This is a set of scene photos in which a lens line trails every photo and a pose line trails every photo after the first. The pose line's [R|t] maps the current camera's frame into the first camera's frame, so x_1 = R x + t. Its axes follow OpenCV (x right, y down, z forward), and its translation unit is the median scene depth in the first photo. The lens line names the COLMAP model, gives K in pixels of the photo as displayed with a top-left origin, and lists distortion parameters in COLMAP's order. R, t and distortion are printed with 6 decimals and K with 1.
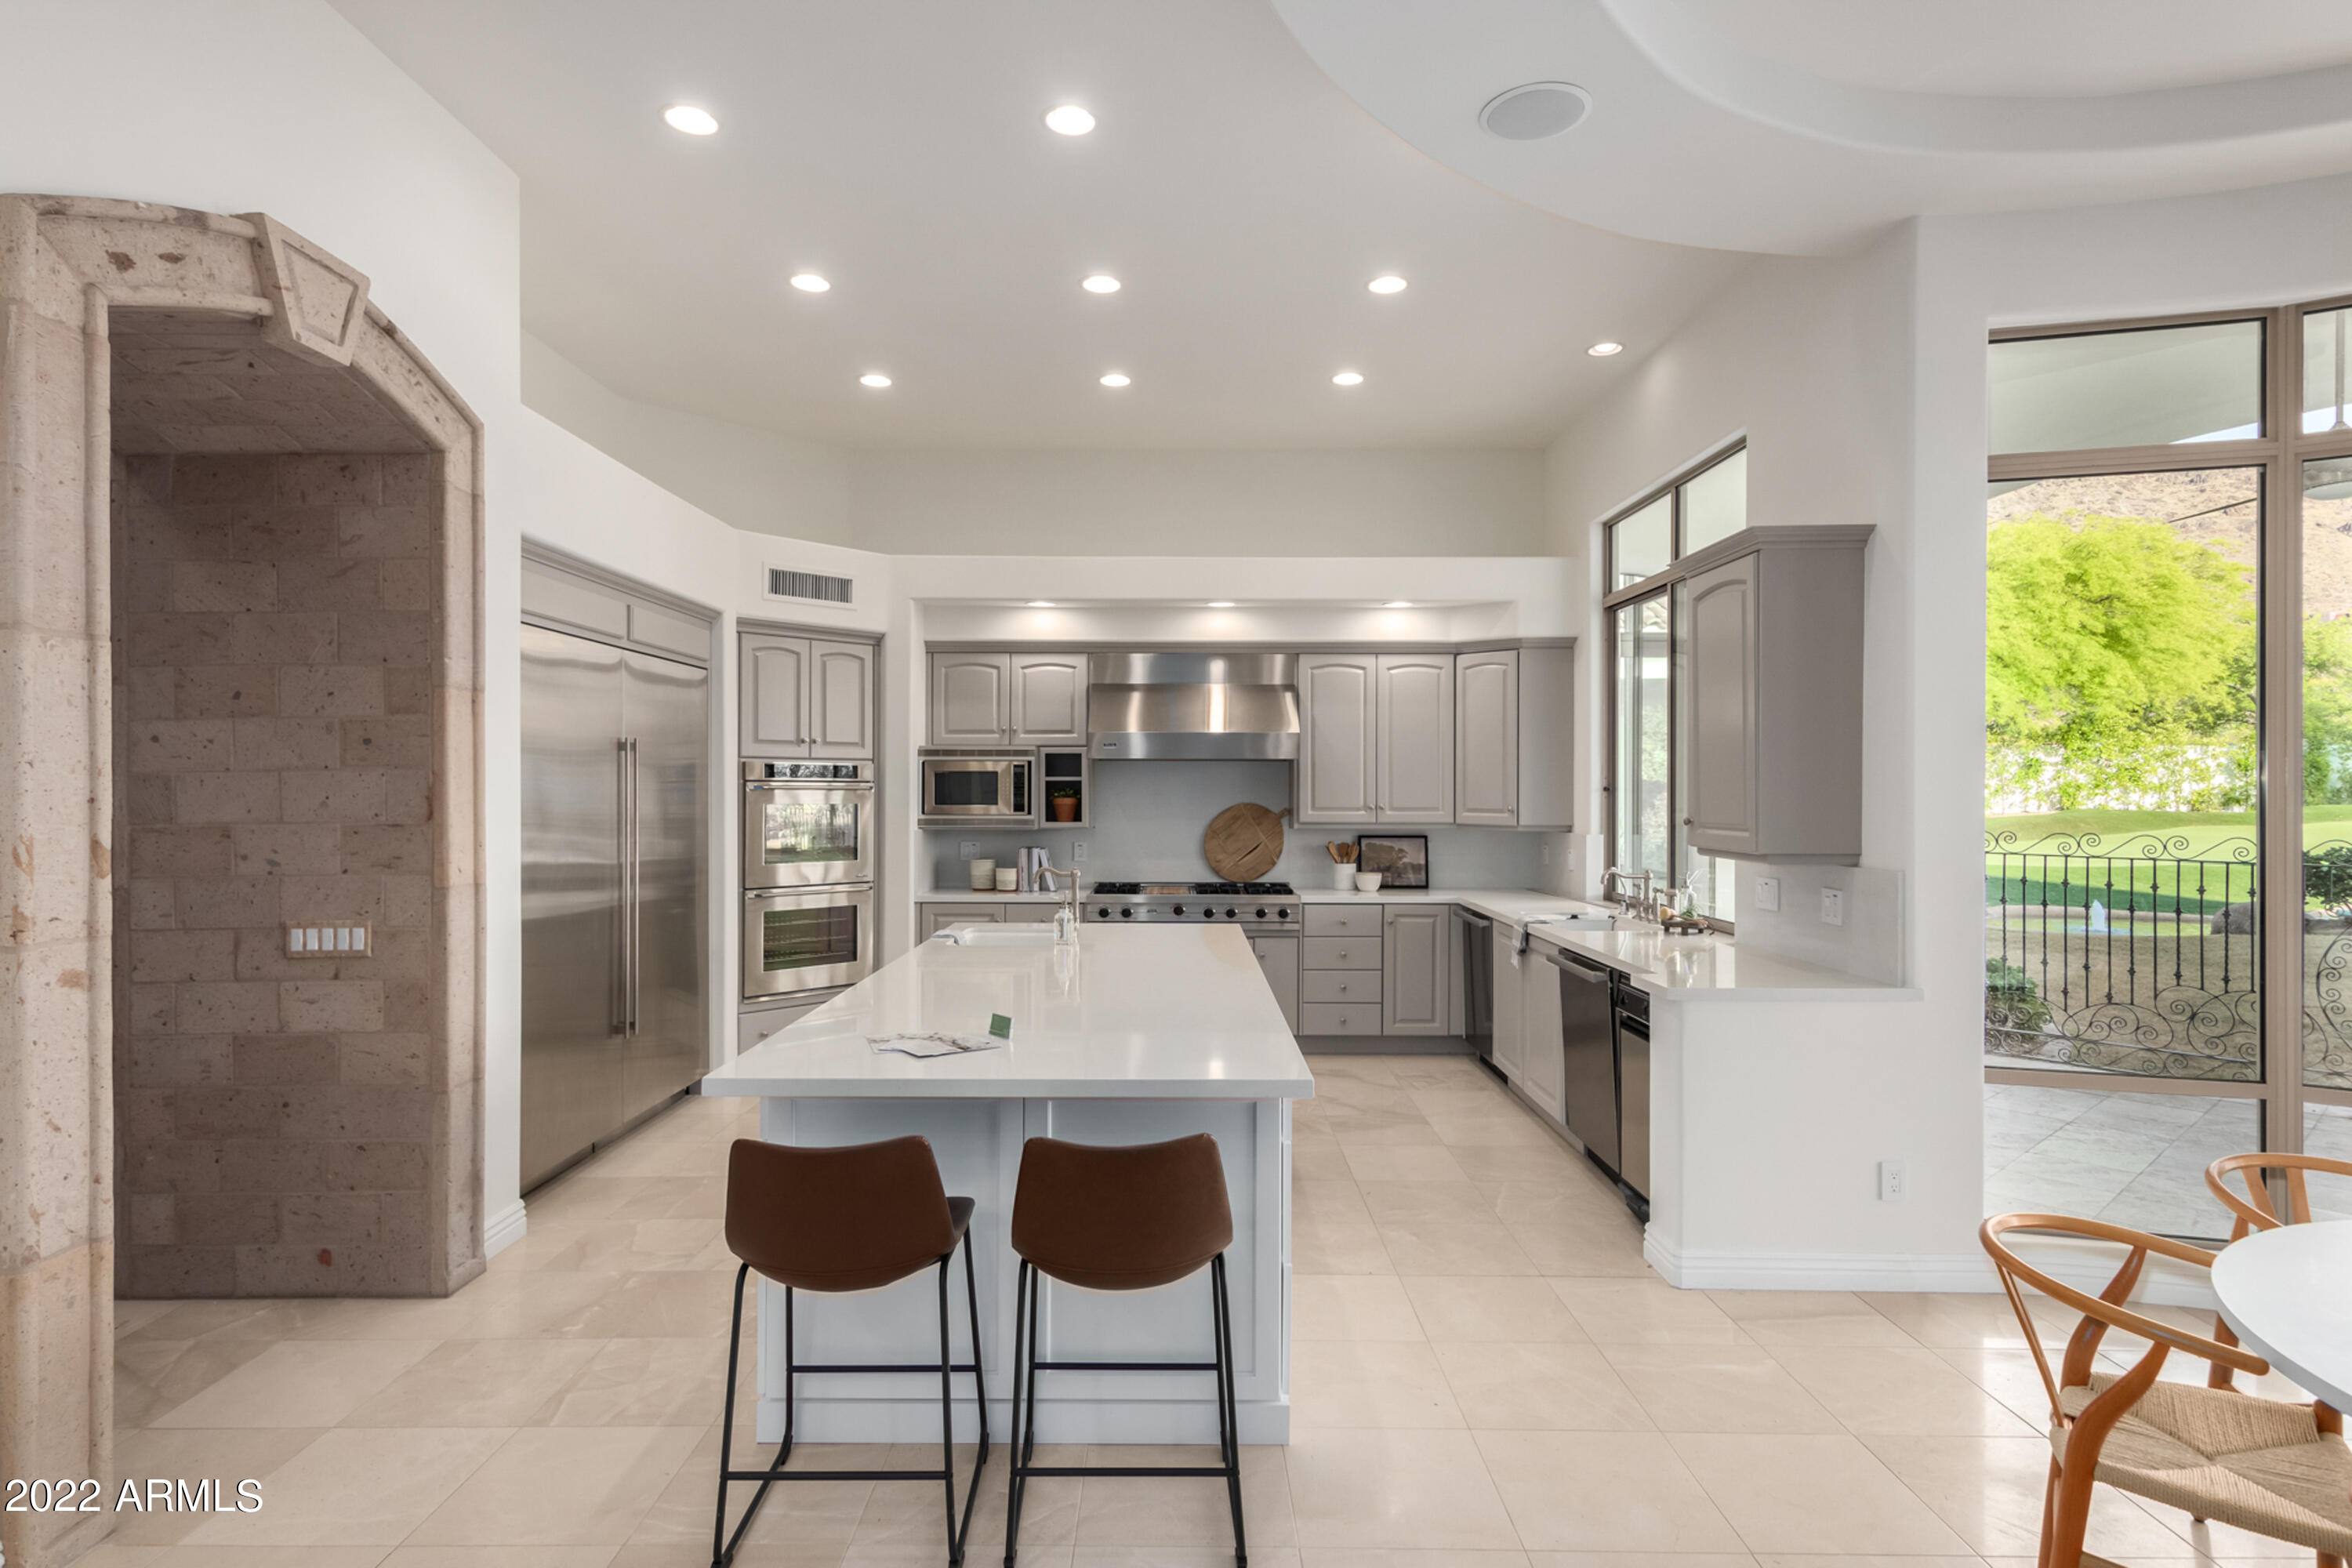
lens RADIAL K [[1208.8, 0, 1167.7], [0, 1208.8, 784.9], [0, 0, 1]] dist [0.016169, -0.003961]
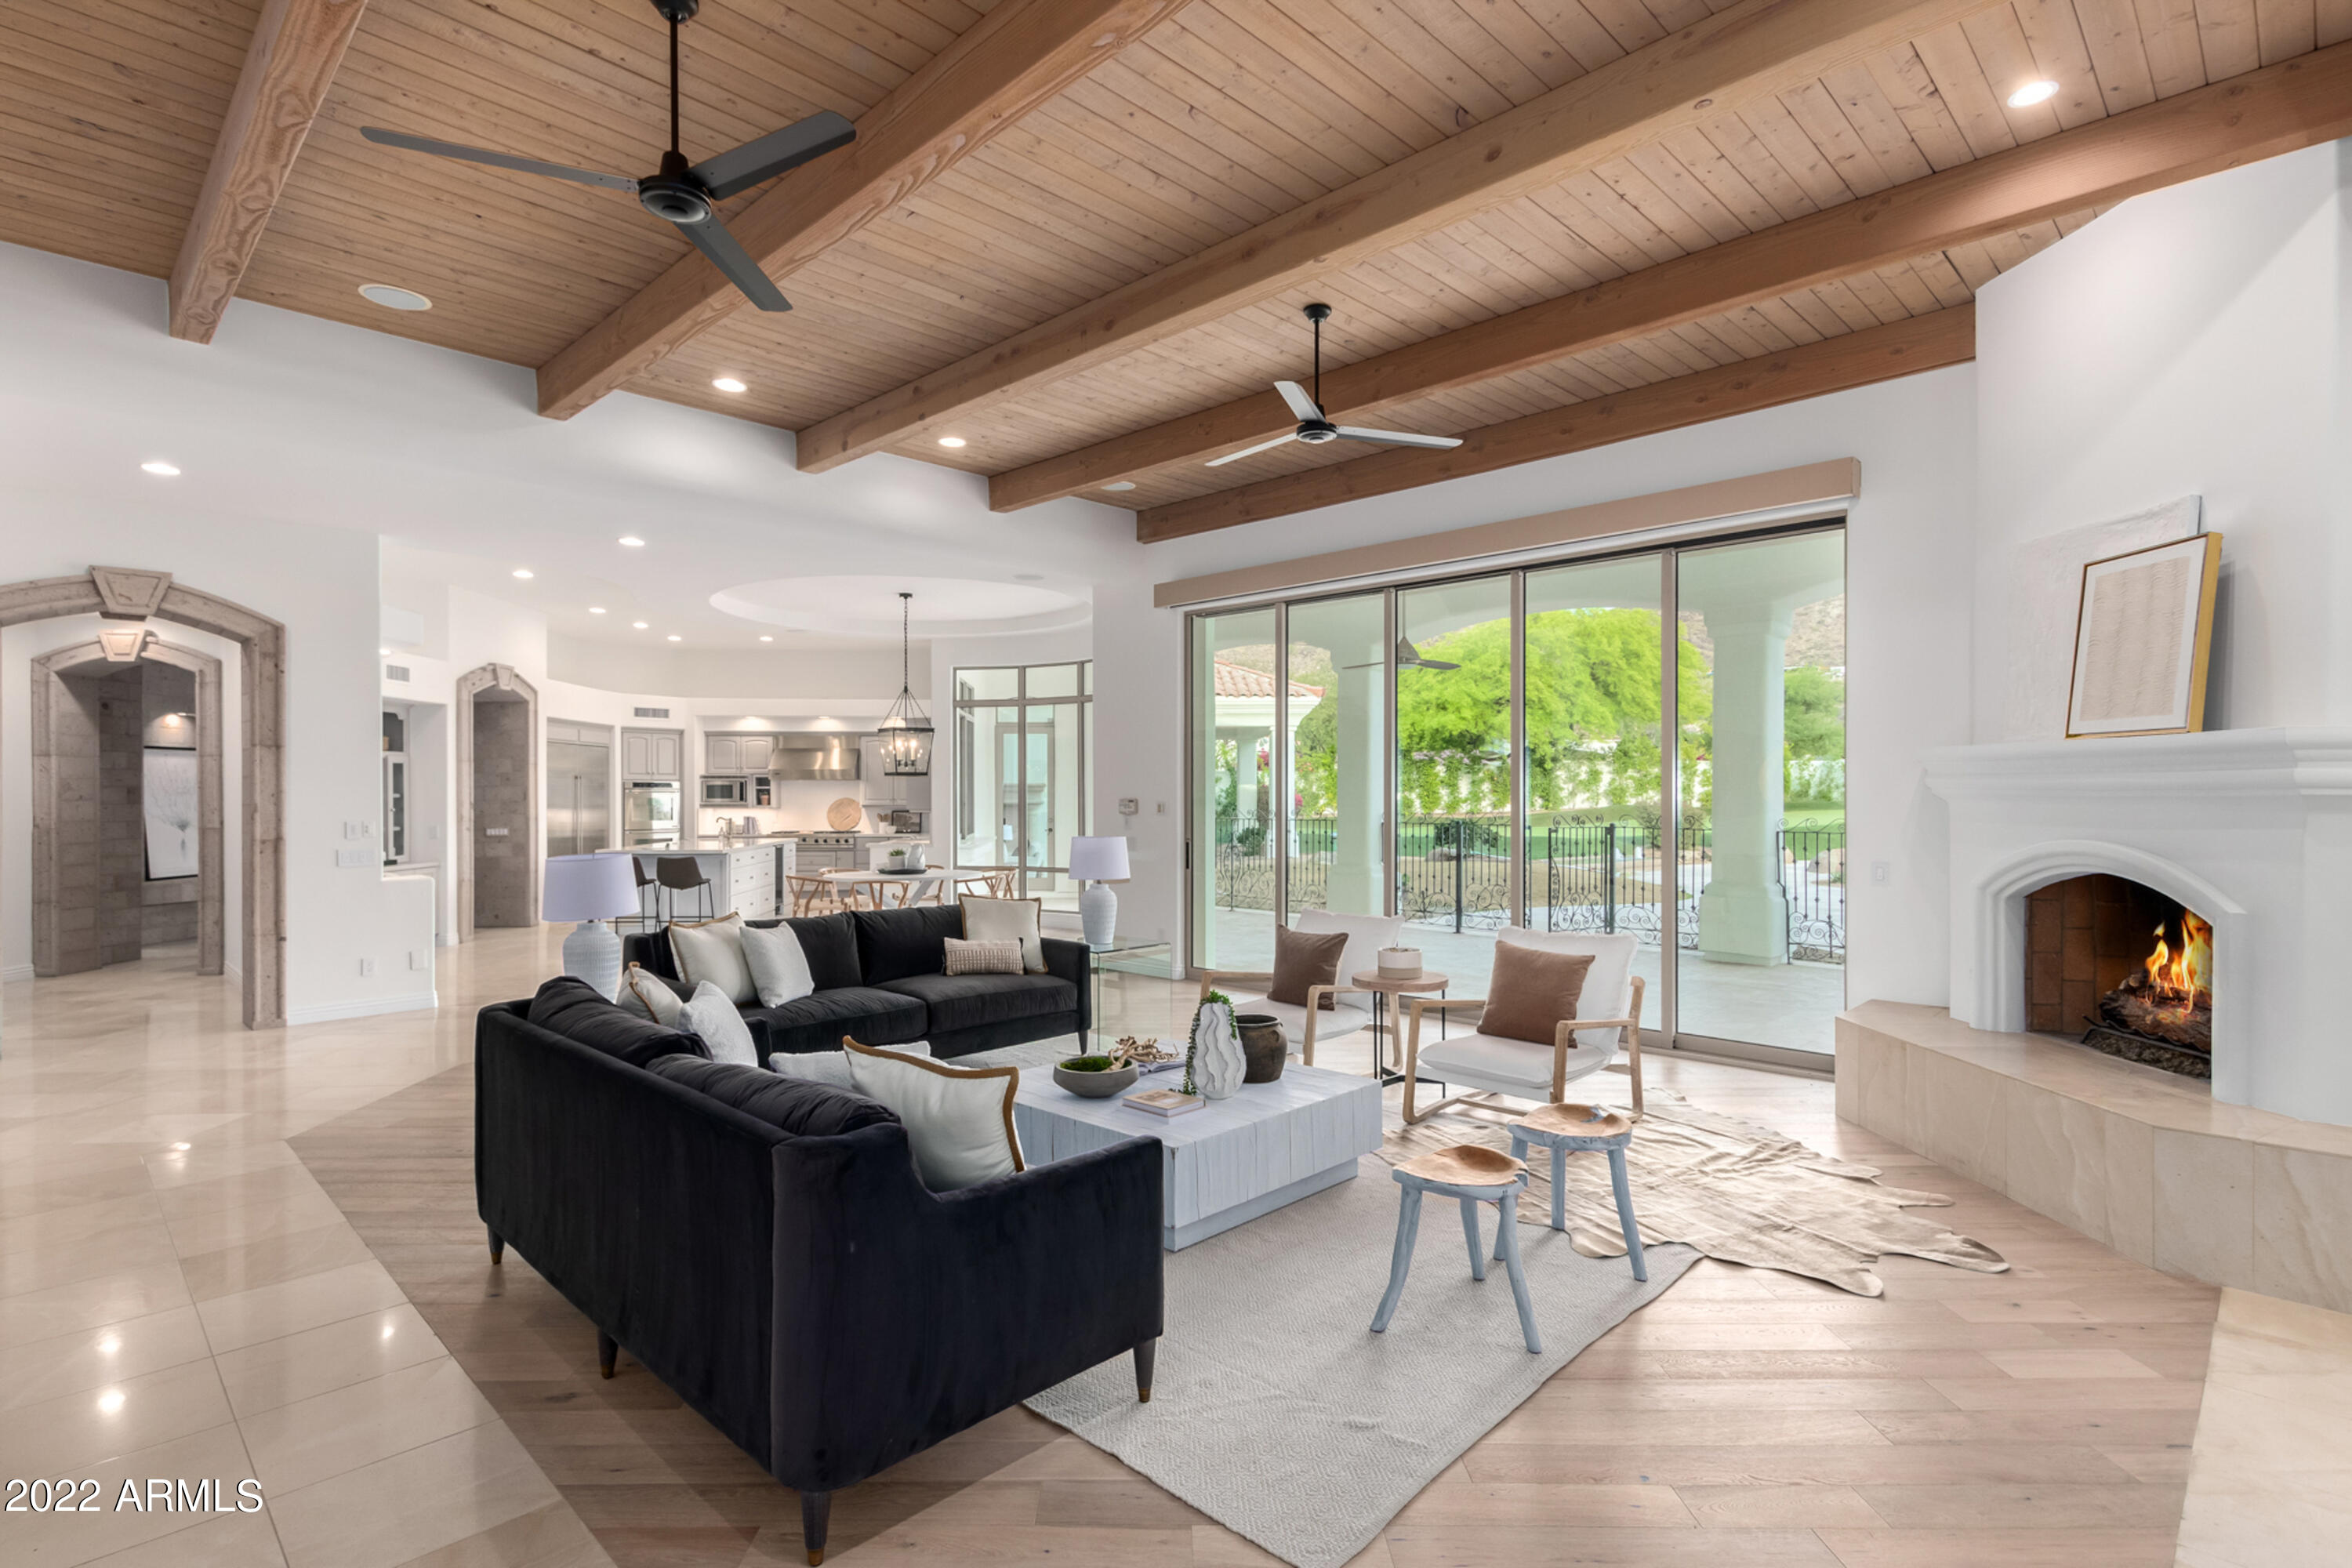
lens RADIAL K [[1145.8, 0, 1173.2], [0, 1145.8, 784.5], [0, 0, 1]] dist [0.016124, -0.006369]
pose [[0.998085, -0.001870, 0.061831, 0.633419], [0.002090, 0.999992, -0.003490, -0.001265], [-0.061824, 0.003613, 0.998081, -1.444613]]
